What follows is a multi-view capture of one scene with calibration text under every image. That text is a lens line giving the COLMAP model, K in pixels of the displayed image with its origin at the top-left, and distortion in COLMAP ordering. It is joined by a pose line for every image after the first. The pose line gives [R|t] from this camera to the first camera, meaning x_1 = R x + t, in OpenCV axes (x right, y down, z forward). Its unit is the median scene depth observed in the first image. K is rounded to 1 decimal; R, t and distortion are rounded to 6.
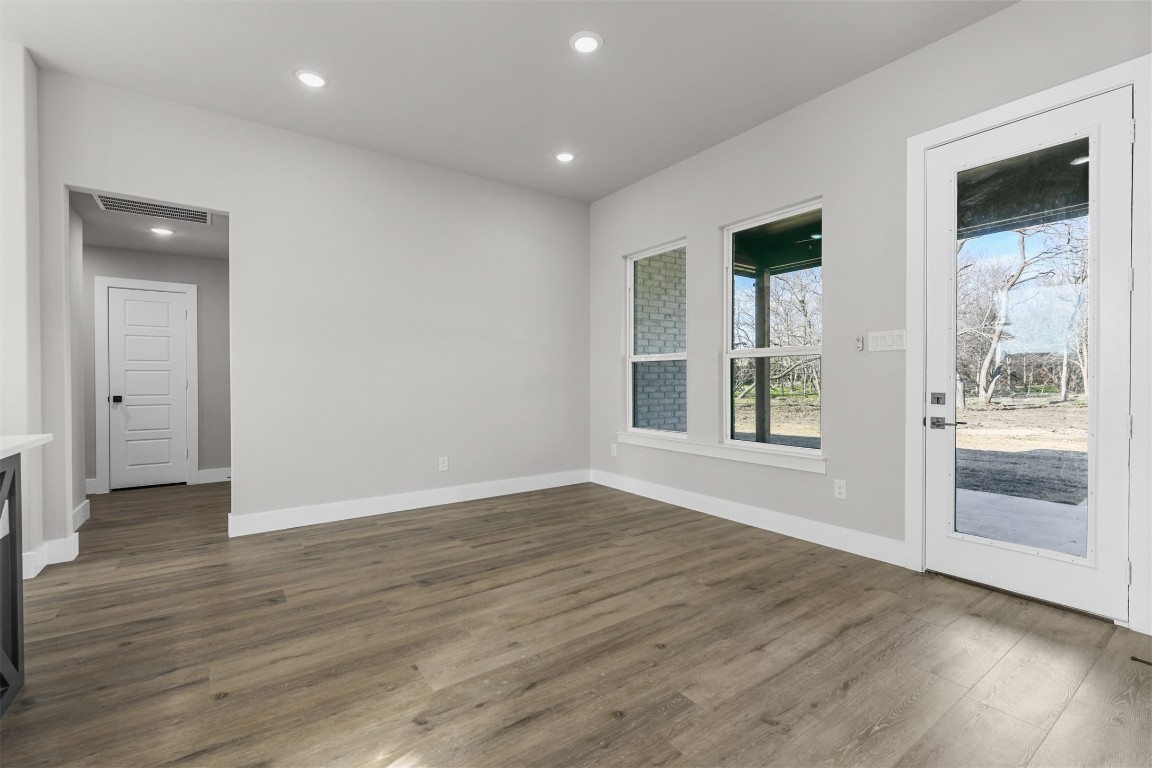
lens RADIAL K [[506.1, 0, 577.3], [0, 506.1, 383.2], [0, 0, 1]] dist [0.001671, -0.001243]
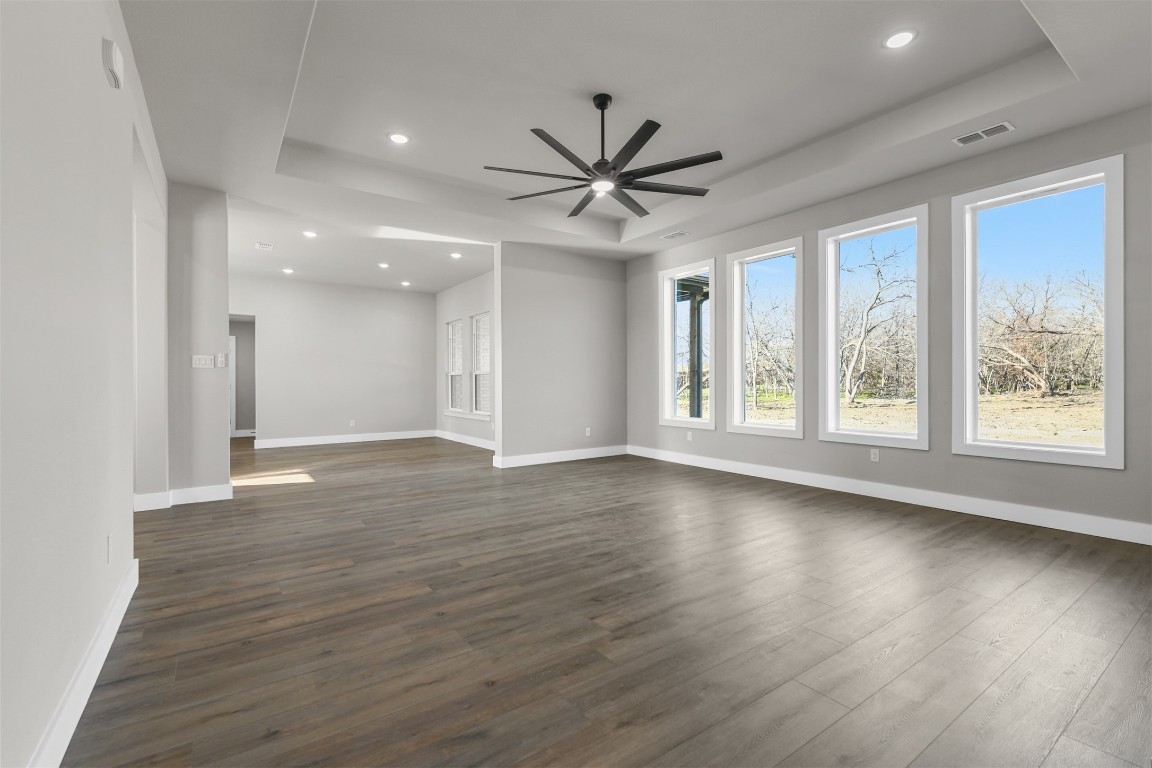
lens RADIAL K [[506.1, 0, 577.3], [0, 506.1, 383.2], [0, 0, 1]] dist [0.001671, -0.001243]
pose [[0.999989, -0.000930, -0.004671, 1.081496], [0.000890, 0.999963, -0.008572, 0.013147], [0.004678, 0.008568, 0.999952, -1.766982]]
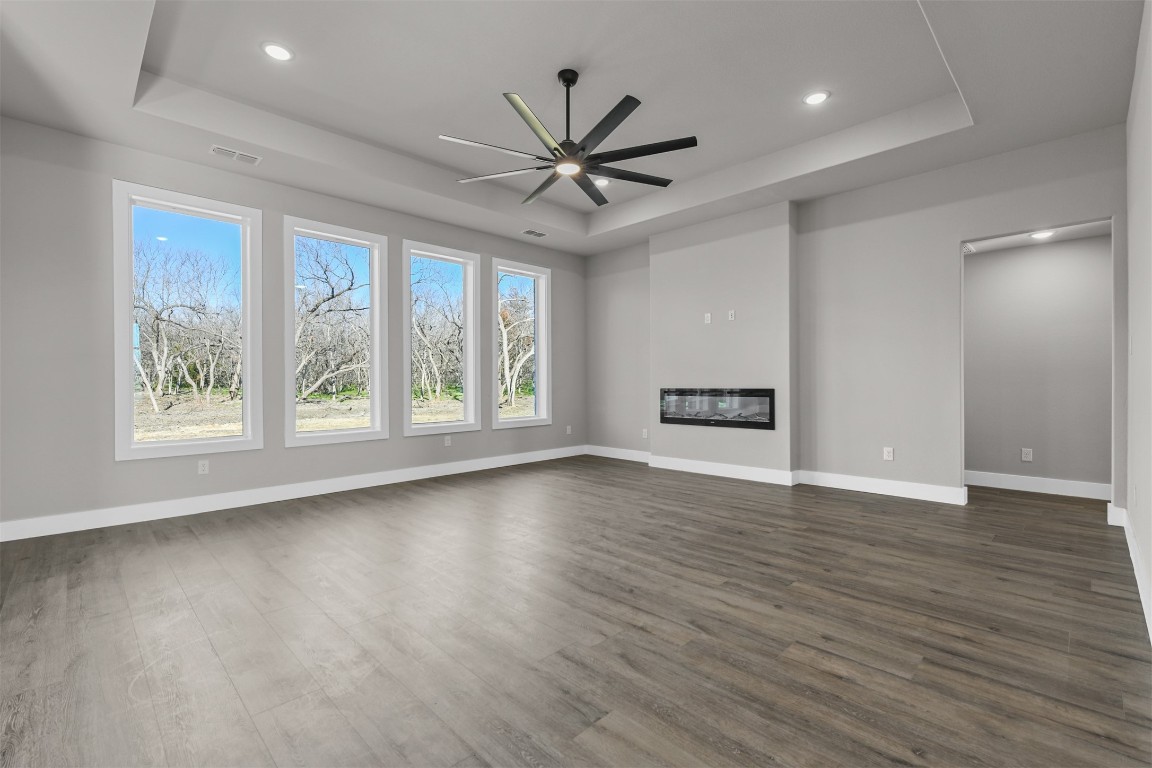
lens RADIAL K [[506.1, 0, 577.3], [0, 506.1, 383.2], [0, 0, 1]] dist [0.001671, -0.001243]
pose [[-0.163975, -0.000982, 0.986464, -0.072779], [0.017010, 0.999848, 0.003823, 0.003305], [-0.986318, 0.017407, -0.163933, -0.262777]]
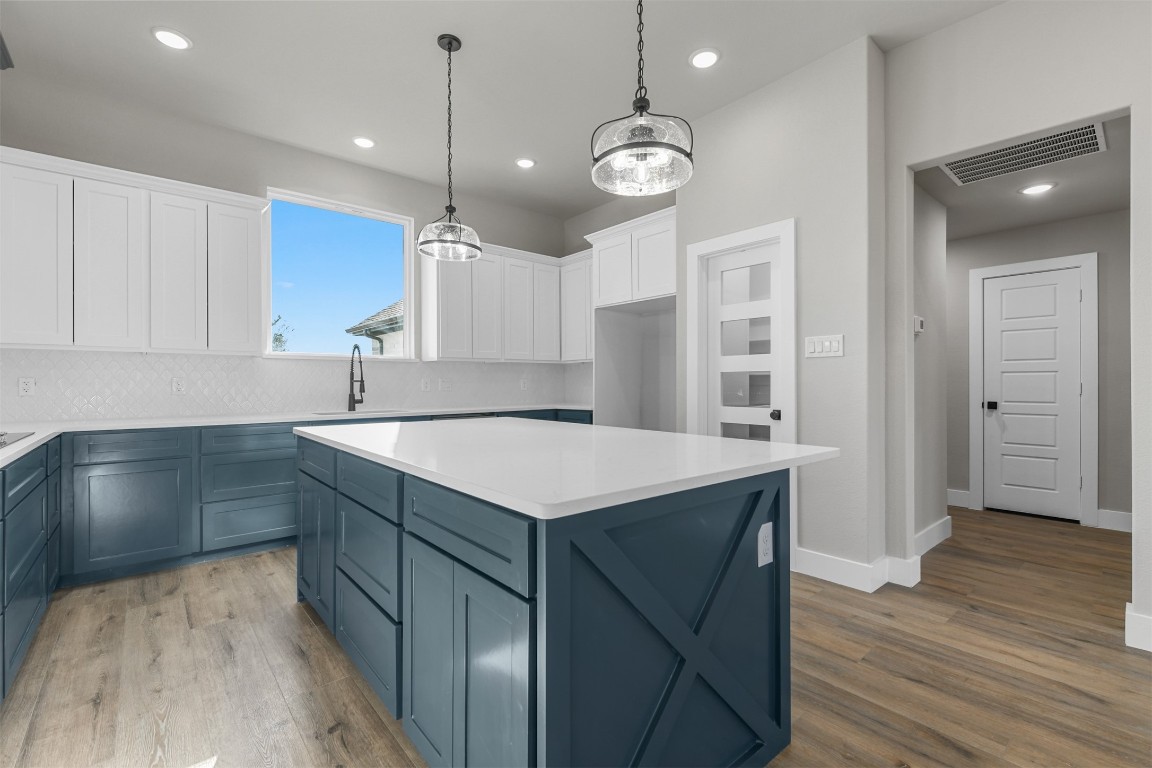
lens RADIAL K [[506.1, 0, 577.3], [0, 506.1, 383.2], [0, 0, 1]] dist [0.001671, -0.001243]
pose [[0.090976, 0.001406, -0.995852, -0.180181], [-0.008580, 0.999963, 0.000628, -0.002388], [0.995816, 0.008487, 0.090985, 0.358115]]
